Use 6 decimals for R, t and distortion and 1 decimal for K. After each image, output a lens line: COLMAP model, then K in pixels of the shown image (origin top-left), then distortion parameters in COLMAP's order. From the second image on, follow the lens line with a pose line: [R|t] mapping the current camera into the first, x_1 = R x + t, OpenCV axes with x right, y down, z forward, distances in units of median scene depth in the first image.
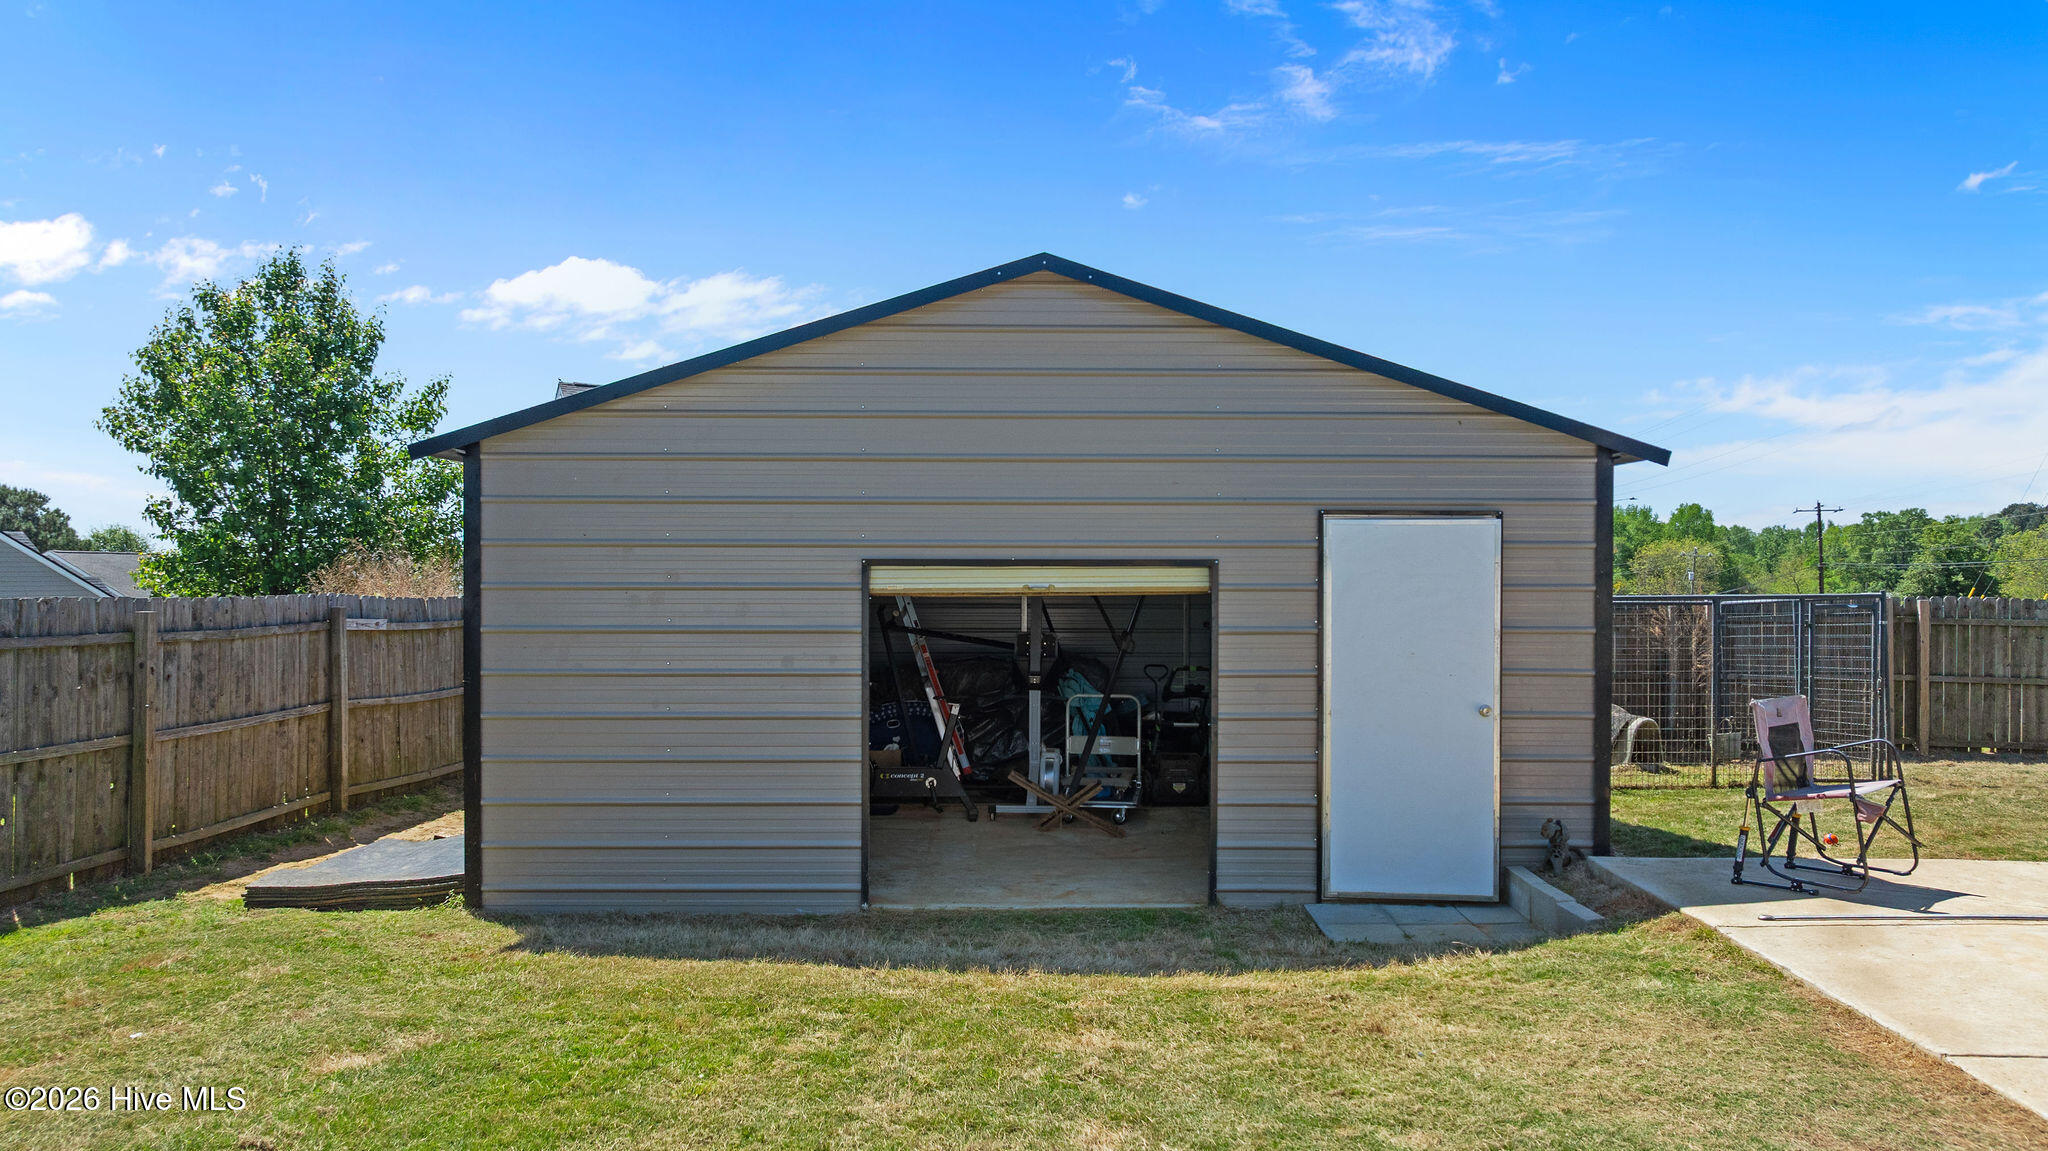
lens RADIAL K [[1466.9, 0, 1014.0], [0, 1466.9, 574.9], [0, 0, 1]] dist [-0.006178, 0.000860]
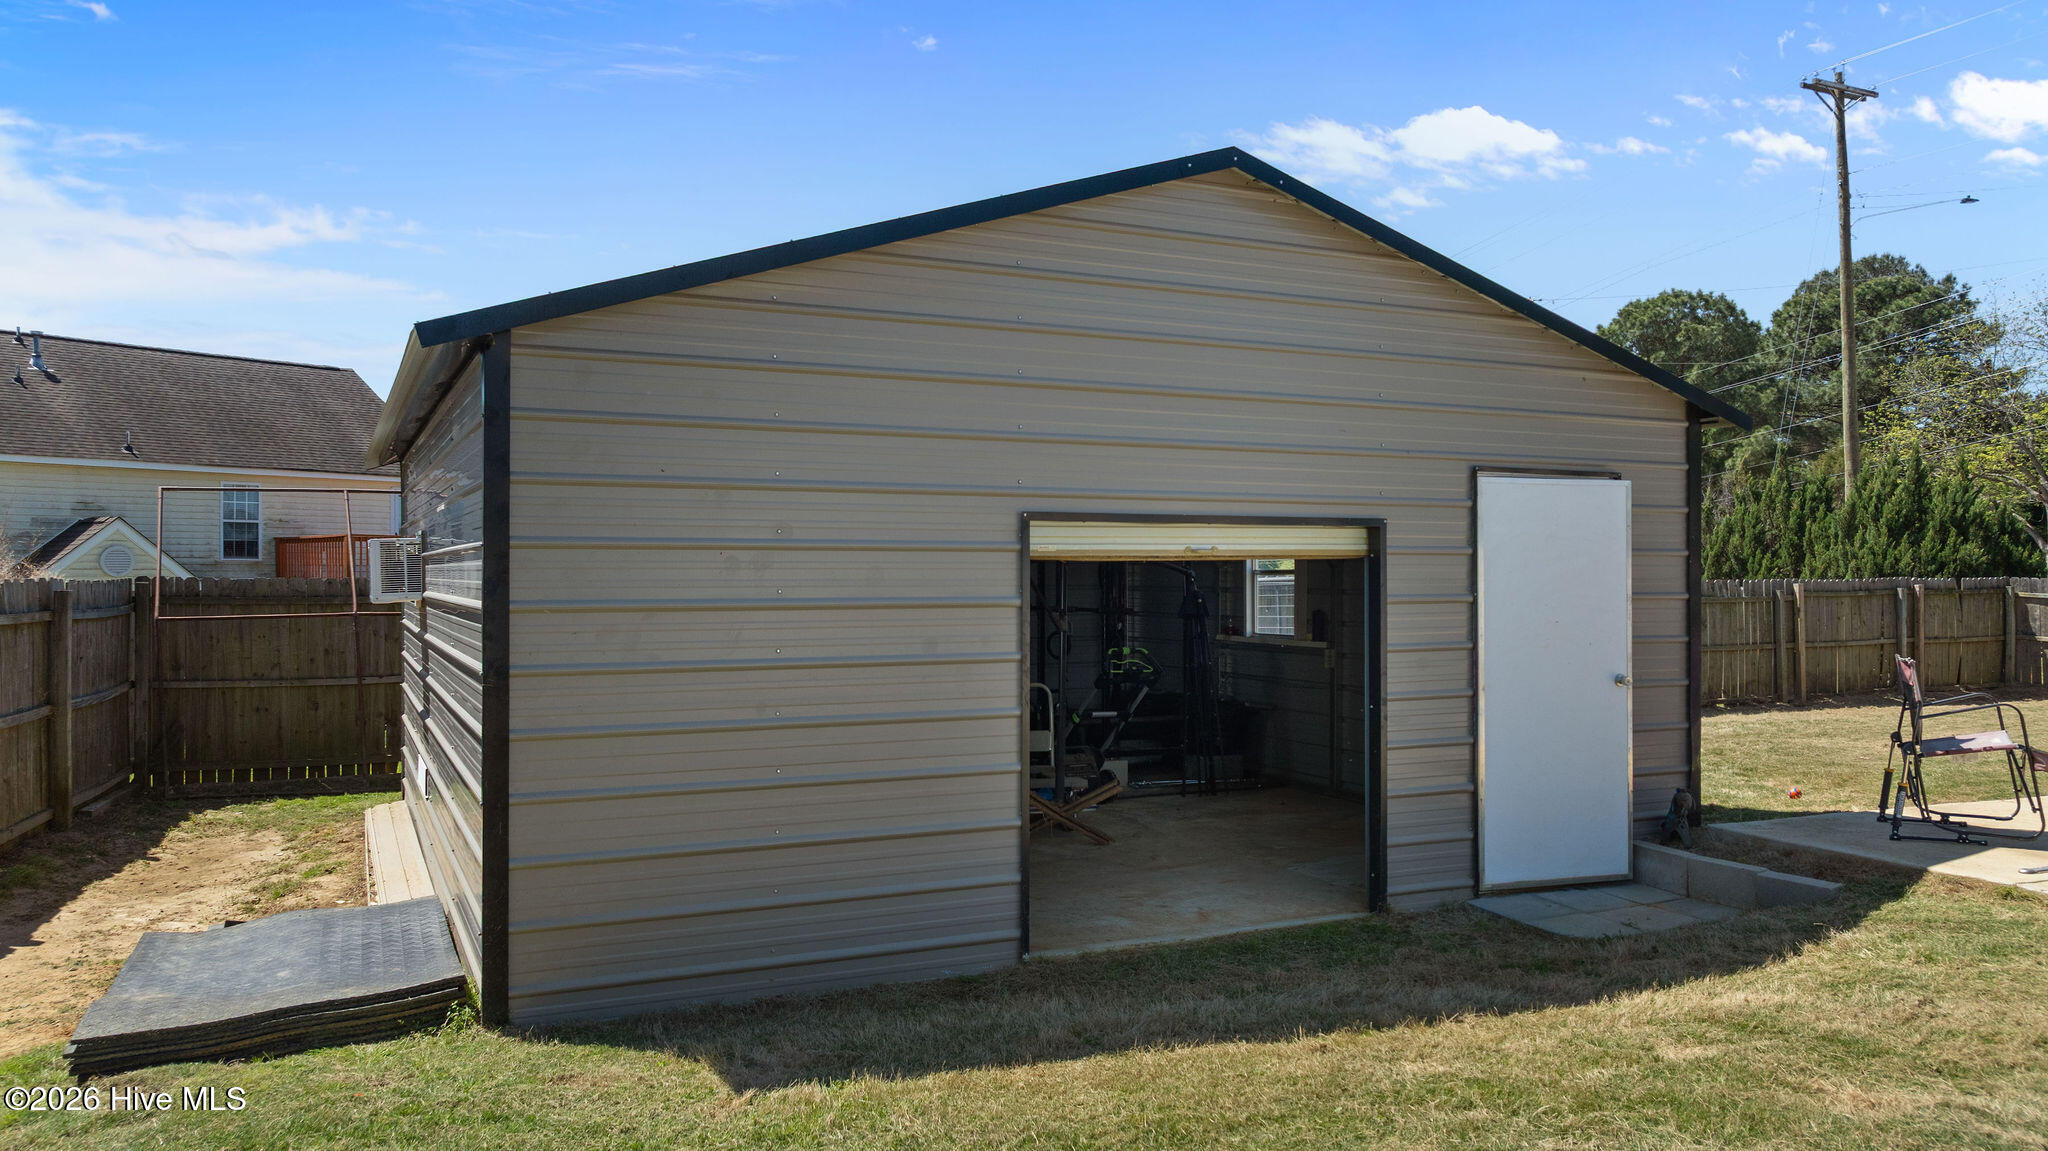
lens RADIAL K [[1464.4, 0, 1018.4], [0, 1464.4, 546.8], [0, 0, 1]] dist [-0.001563, 0.004666]
pose [[0.910240, 0.006311, 0.414032, -0.426551], [0.001104, 0.999843, -0.017668, 0.021596], [-0.414079, 0.016539, 0.910091, 0.288545]]
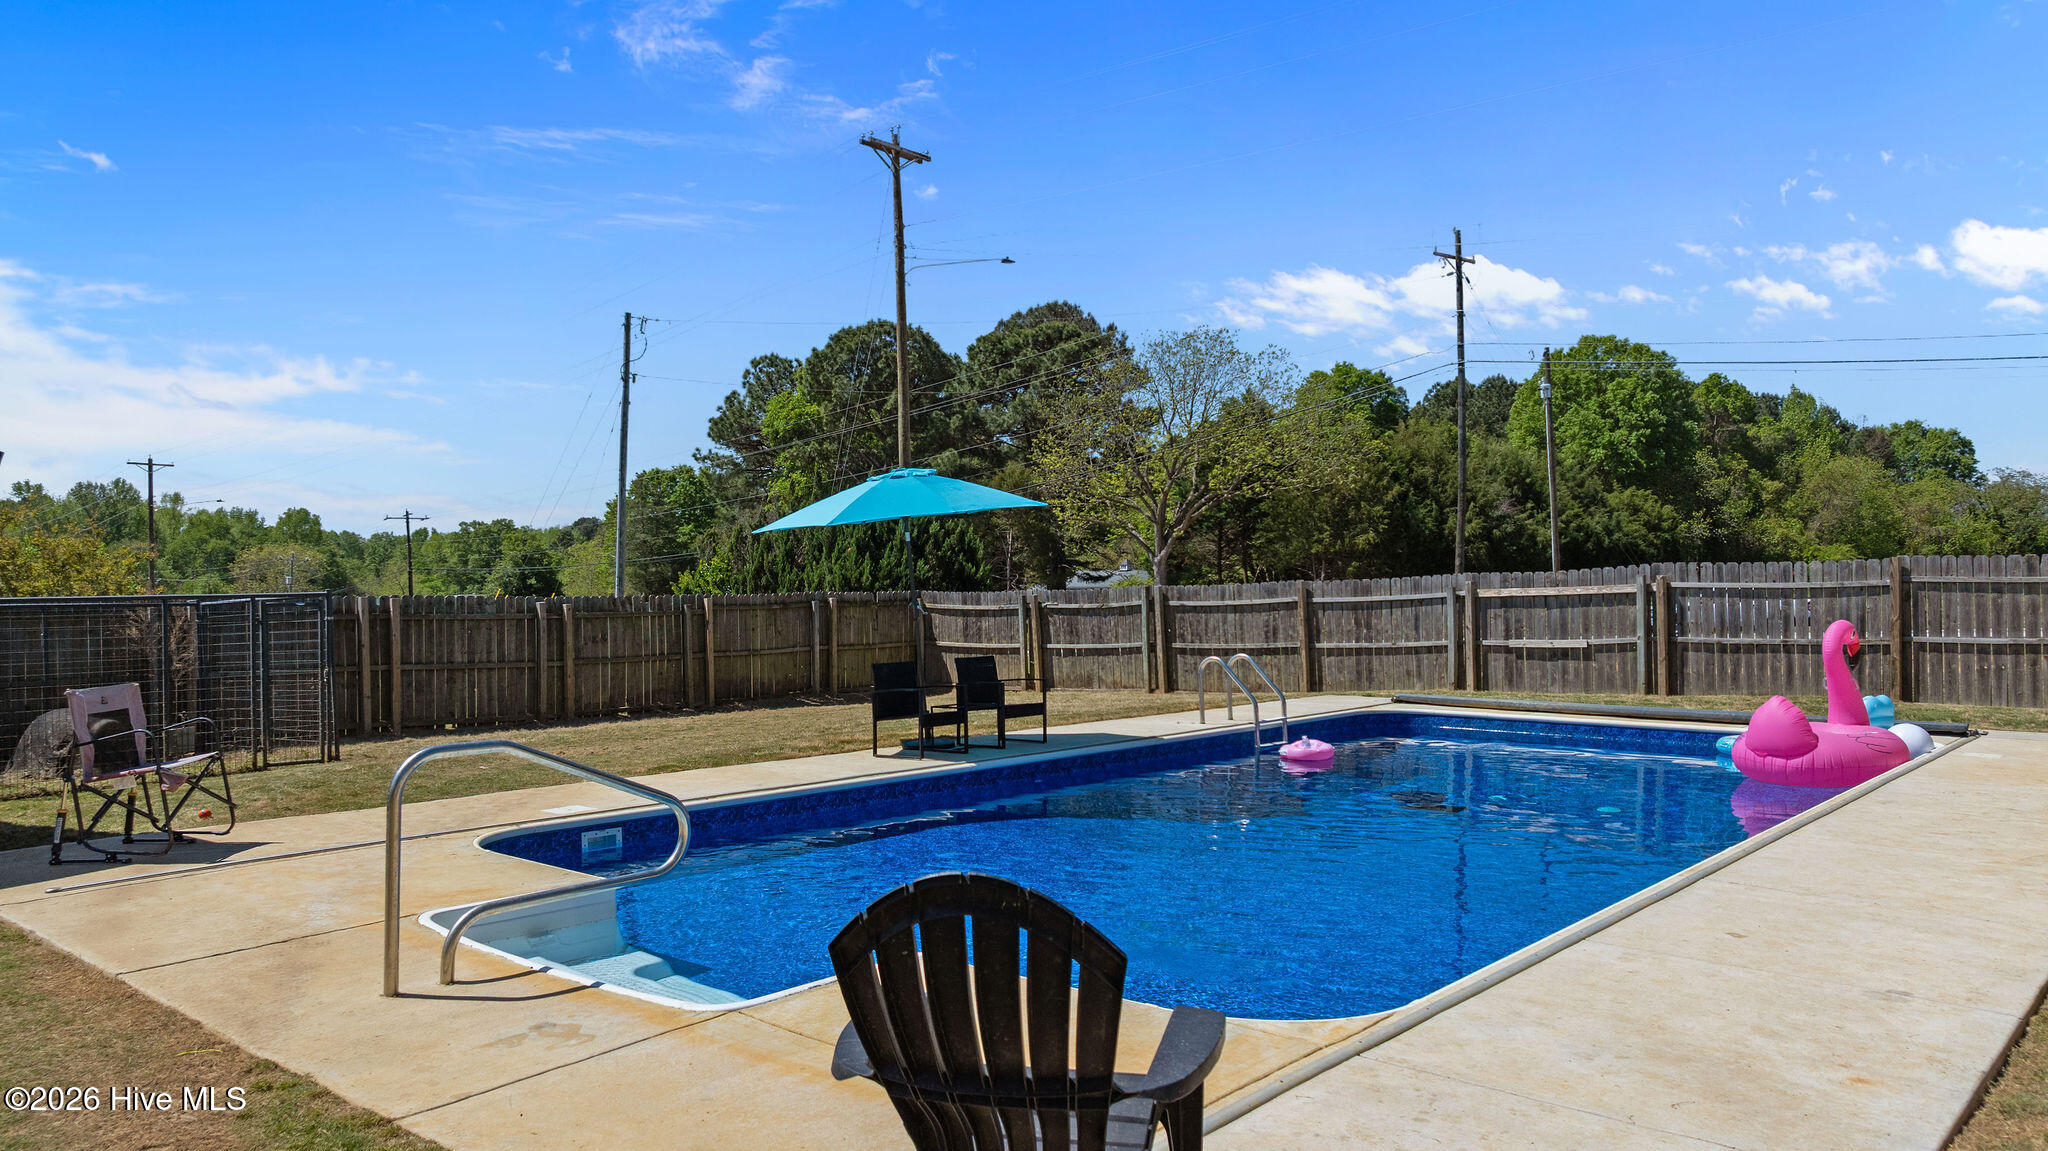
lens RADIAL K [[1466.9, 0, 1014.0], [0, 1466.9, 574.9], [0, 0, 1]] dist [-0.006178, 0.000860]
pose [[0.644997, -0.000443, 0.764185, 0.117887], [0.002991, 0.999994, -0.001944, 0.004934], [-0.764179, 0.003540, 0.644994, -0.190348]]
